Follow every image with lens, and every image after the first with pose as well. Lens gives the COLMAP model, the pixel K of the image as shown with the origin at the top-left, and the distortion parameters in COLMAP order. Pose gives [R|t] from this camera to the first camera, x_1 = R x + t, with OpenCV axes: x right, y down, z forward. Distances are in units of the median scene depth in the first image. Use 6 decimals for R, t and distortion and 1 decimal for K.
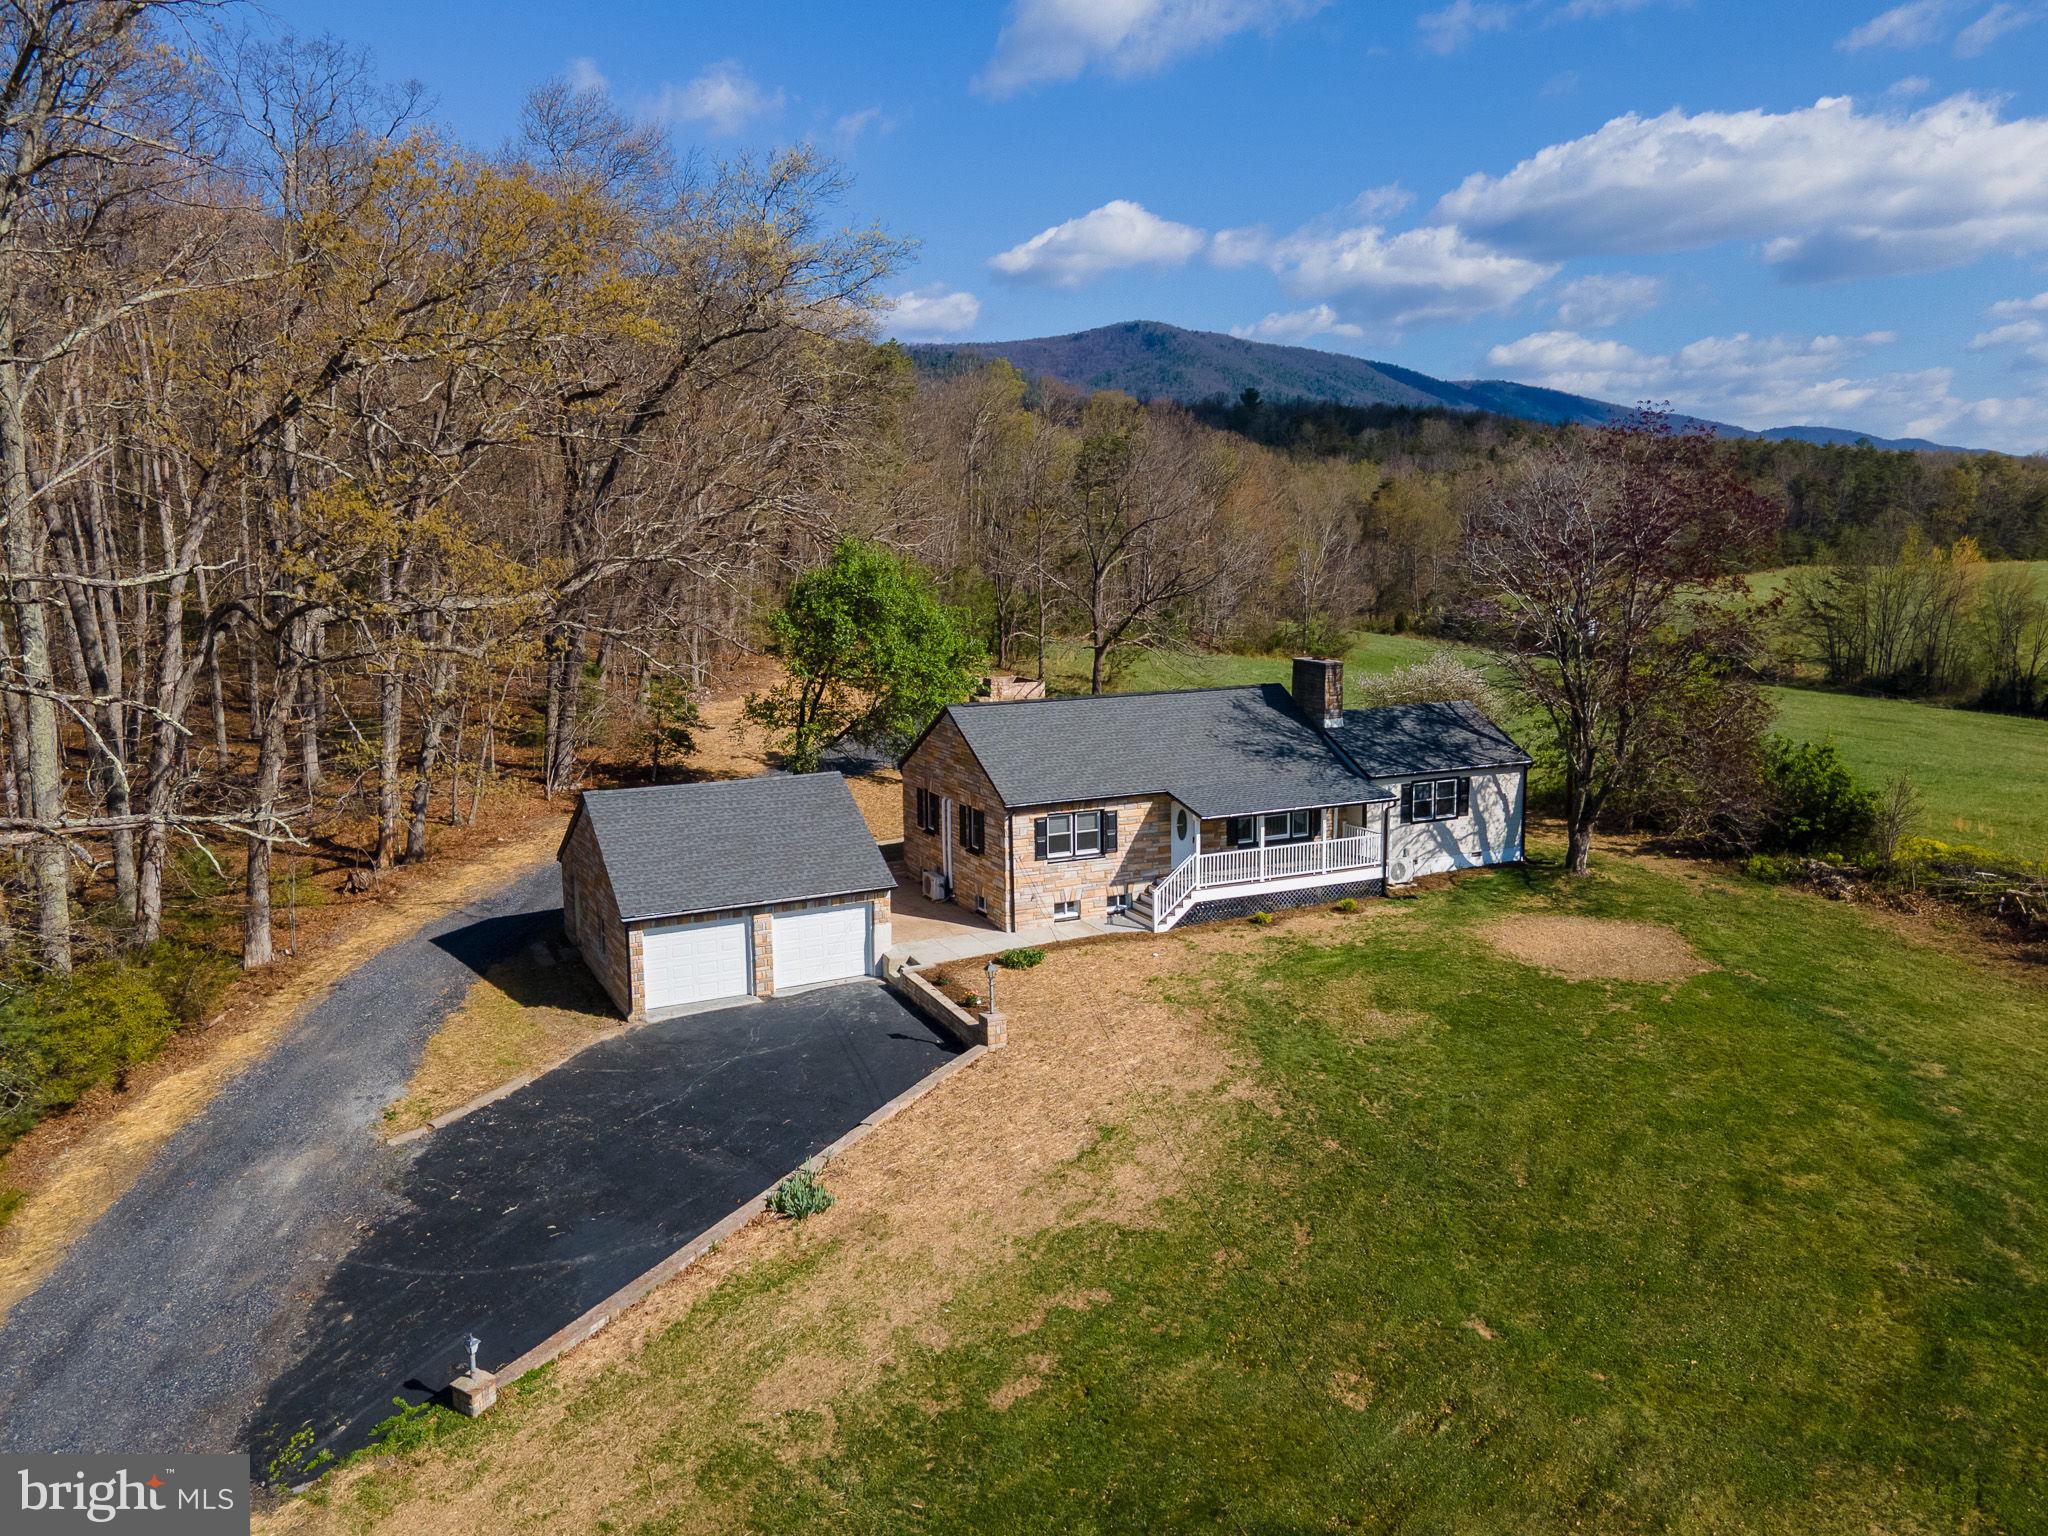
lens RADIAL K [[1443.1, 0, 1024.0], [0, 1443.1, 768.0], [0, 0, 1]] dist [0.054768, 0.000669]
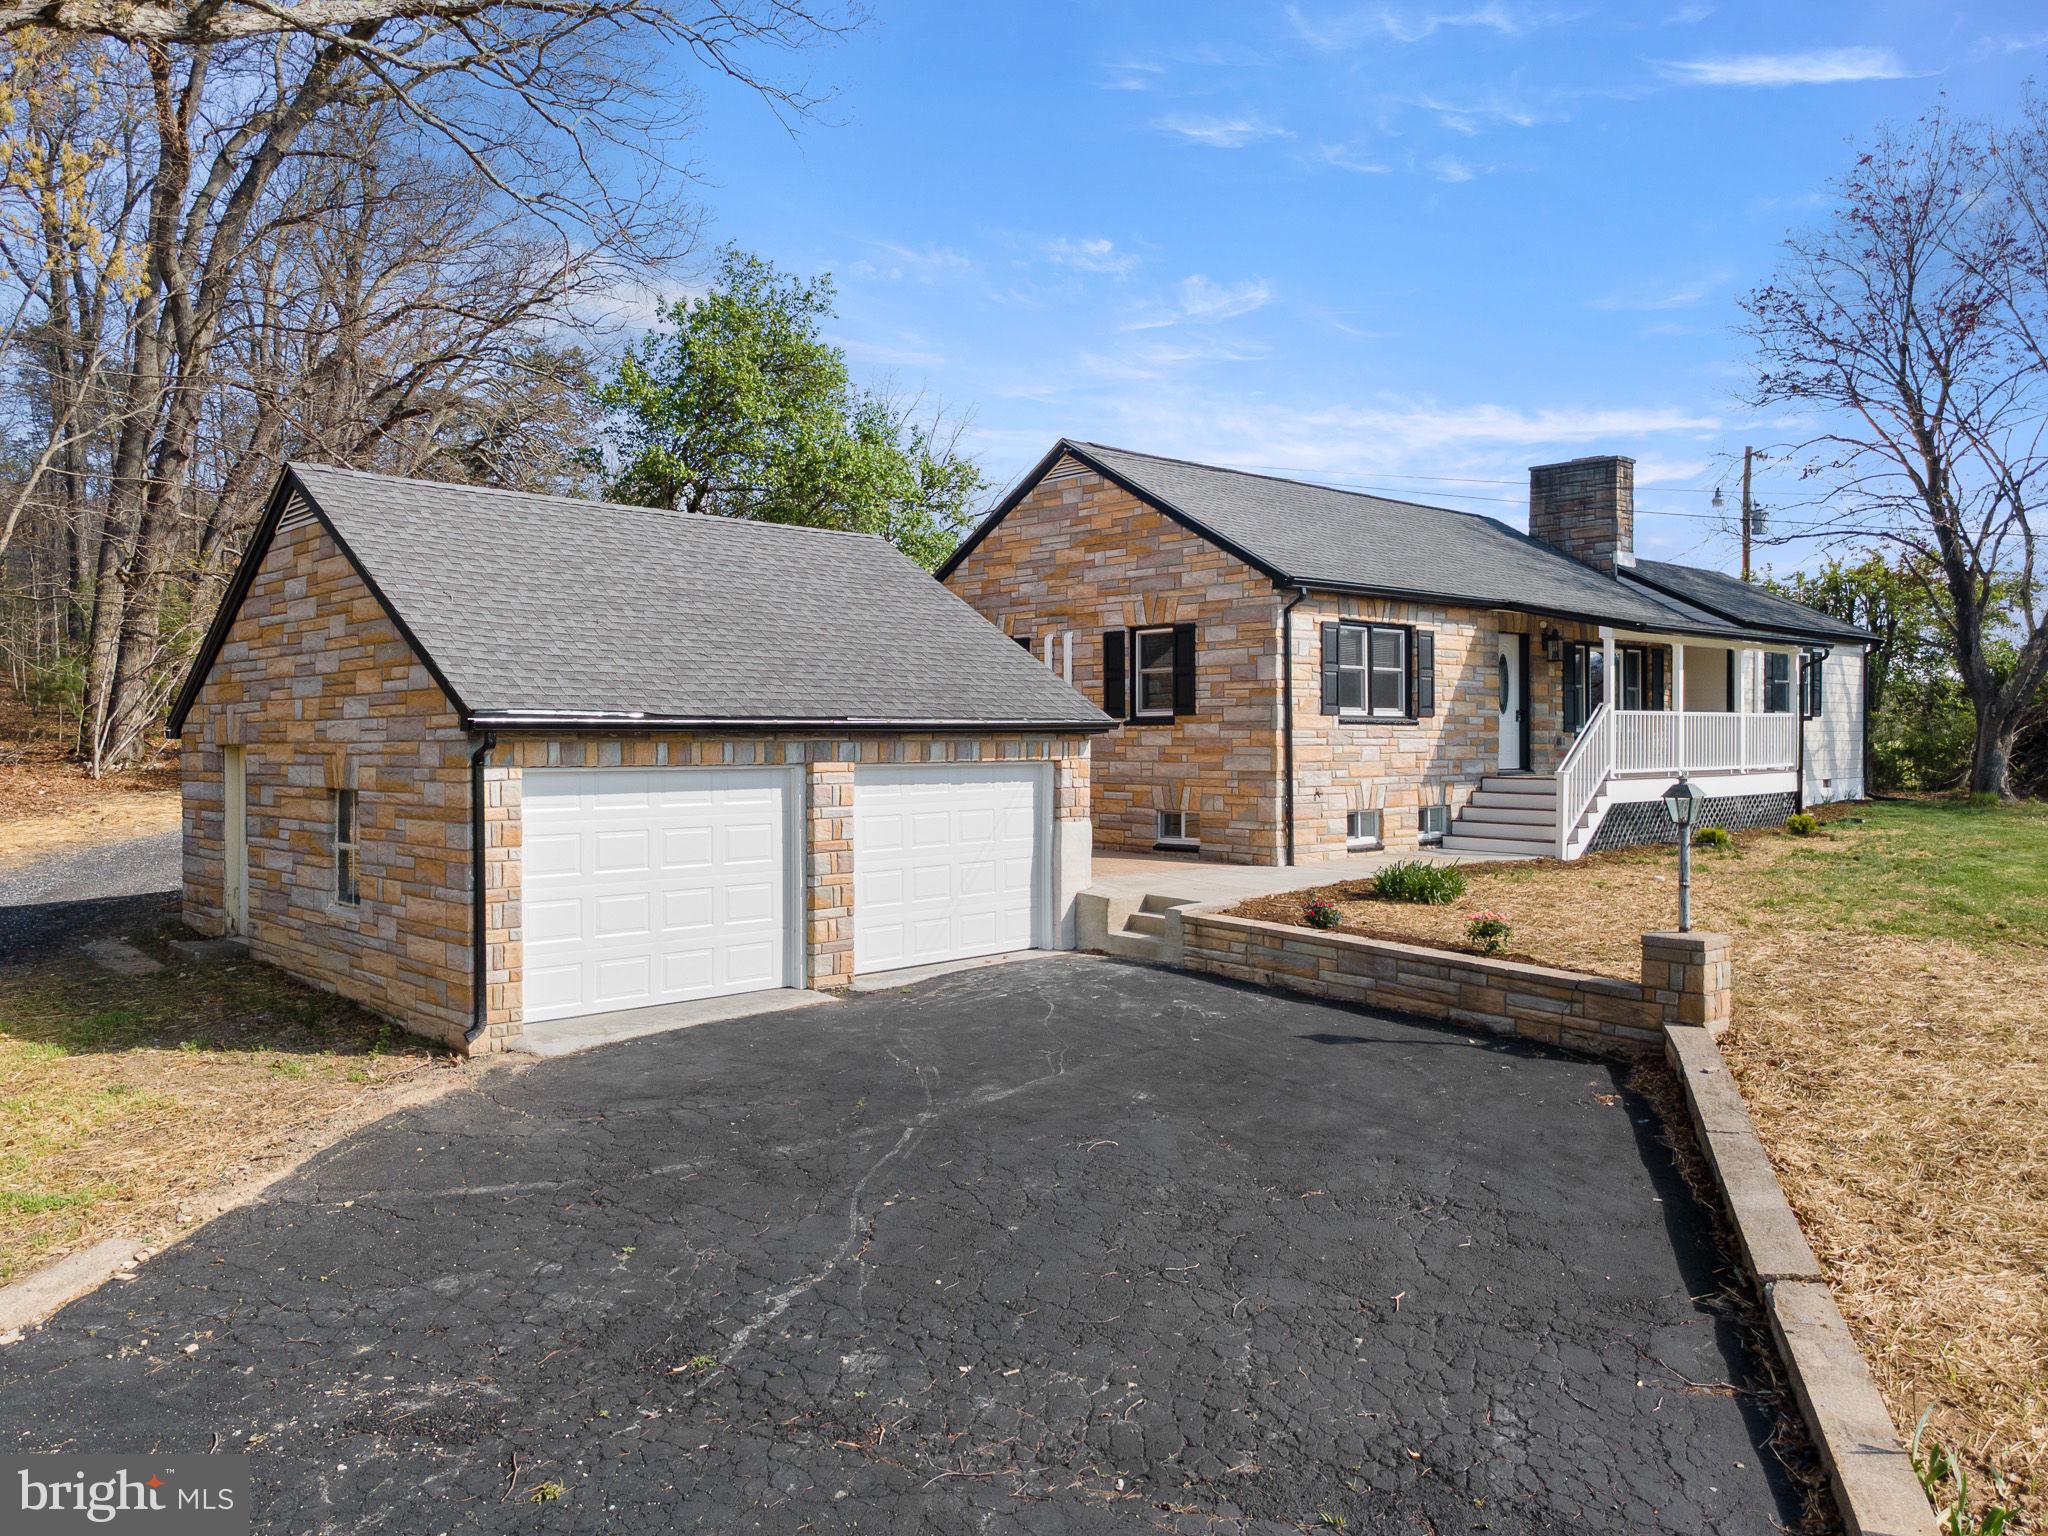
lens RADIAL K [[1443.1, 0, 1024.0], [0, 1443.1, 768.0], [0, 0, 1]] dist [0.054768, 0.000669]
pose [[0.962893, 0.000057, 0.269882, -0.213784], [0.034982, 0.991537, -0.125019, 0.137660], [-0.267605, 0.129821, 0.954743, 0.578831]]
